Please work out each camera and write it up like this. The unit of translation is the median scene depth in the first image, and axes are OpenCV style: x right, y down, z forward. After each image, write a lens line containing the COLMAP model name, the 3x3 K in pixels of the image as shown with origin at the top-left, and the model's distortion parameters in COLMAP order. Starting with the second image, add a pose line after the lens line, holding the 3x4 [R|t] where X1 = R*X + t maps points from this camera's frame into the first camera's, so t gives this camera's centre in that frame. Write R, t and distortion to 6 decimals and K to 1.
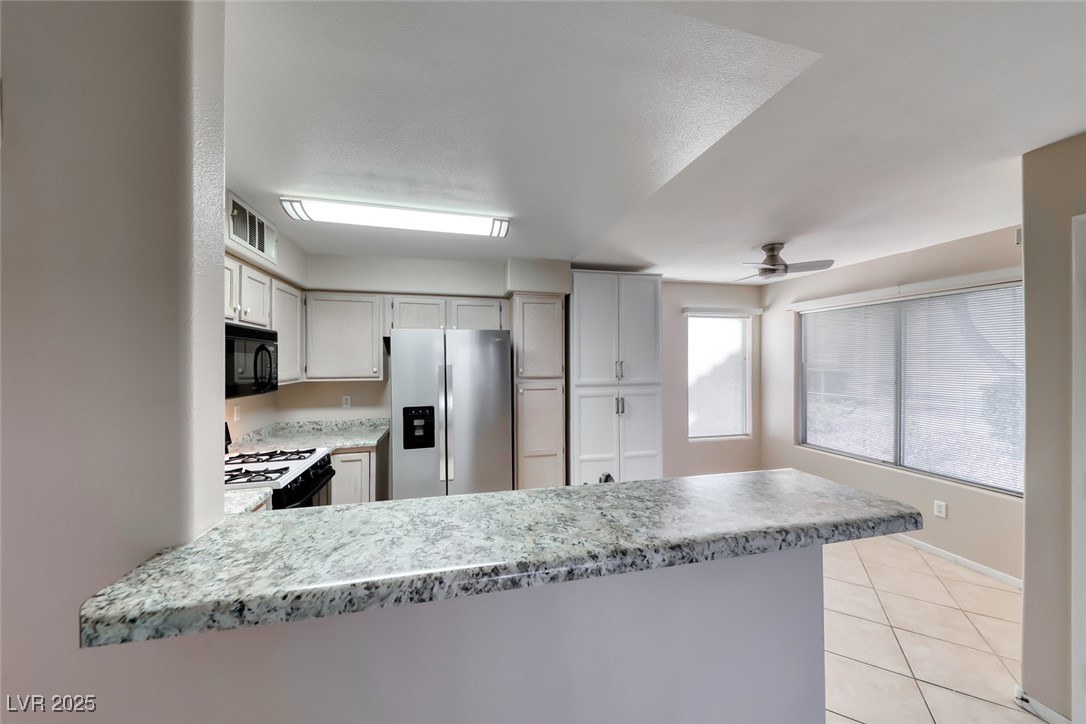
lens RADIAL K [[373.2, 0, 541.3], [0, 373.2, 358.8], [0, 0, 1]] dist [0.010676, -0.000207]
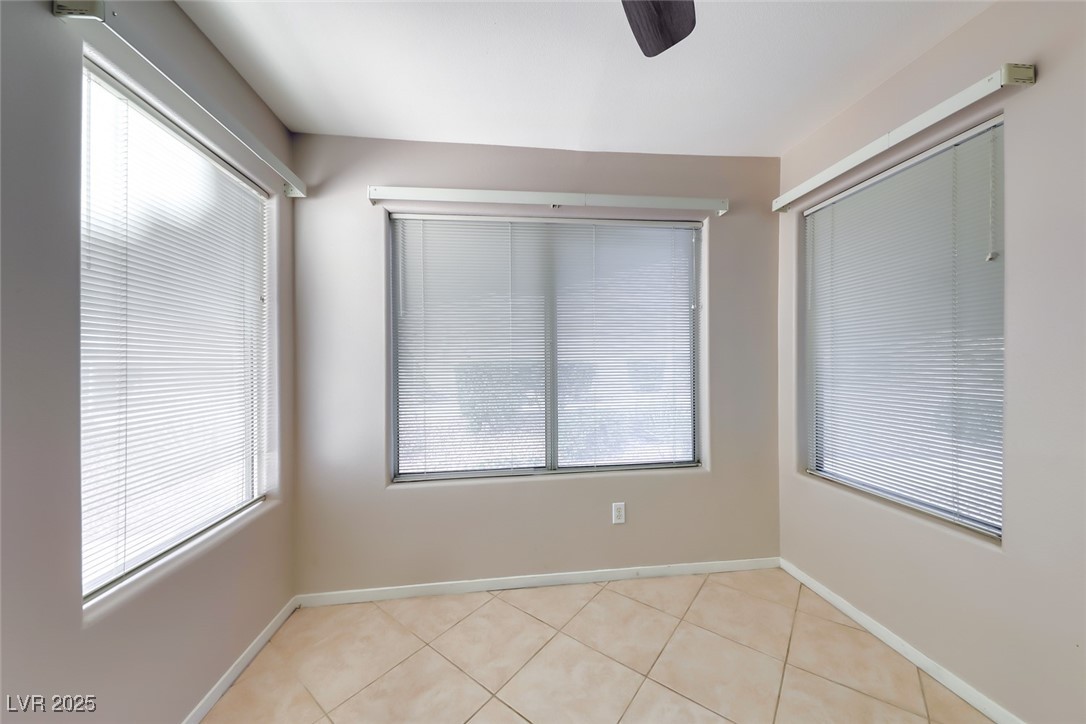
lens RADIAL K [[377.6, 0, 538.0], [0, 377.6, 361.2], [0, 0, 1]] dist [0.010355, -0.000012]
pose [[0.116074, 0.003005, 0.993236, 0.272906], [0.008960, 0.999952, -0.004072, 0.092850], [-0.993200, 0.009372, 0.116042, 0.951292]]
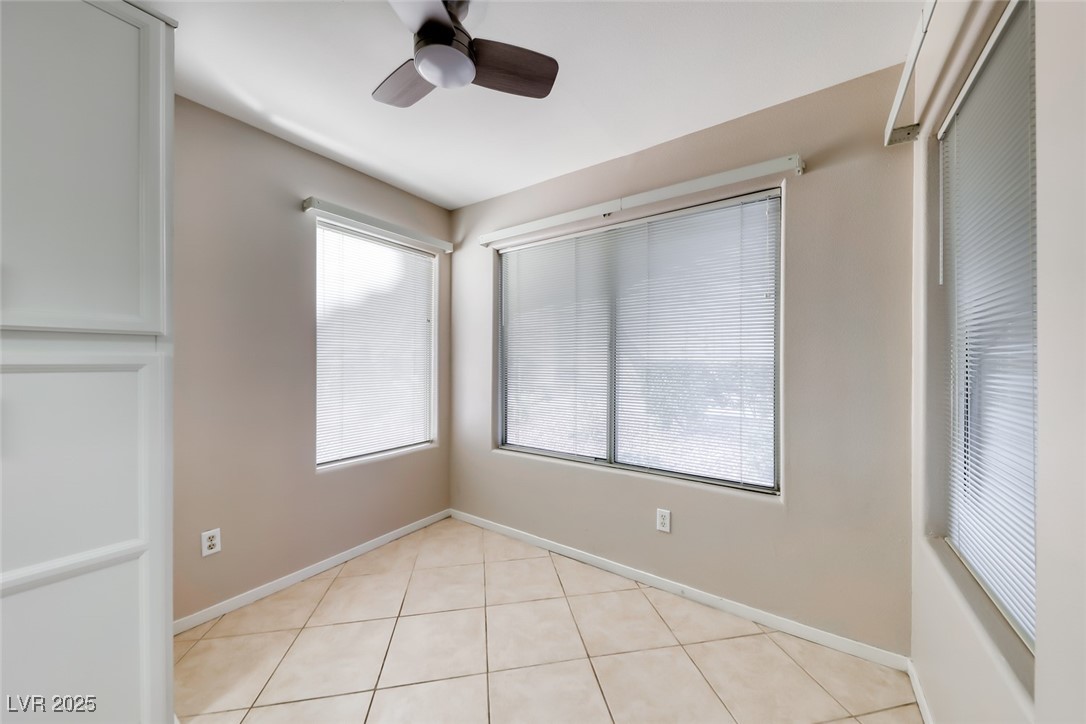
lens RADIAL K [[380.7, 0, 548.0], [0, 380.7, 360.3], [0, 0, 1]] dist [0.001056, -0.000086]
pose [[0.742951, 0.006820, 0.669311, 0.376147], [-0.007144, 0.999972, -0.002260, 0.092721], [-0.669308, -0.003103, 0.742979, 0.551991]]
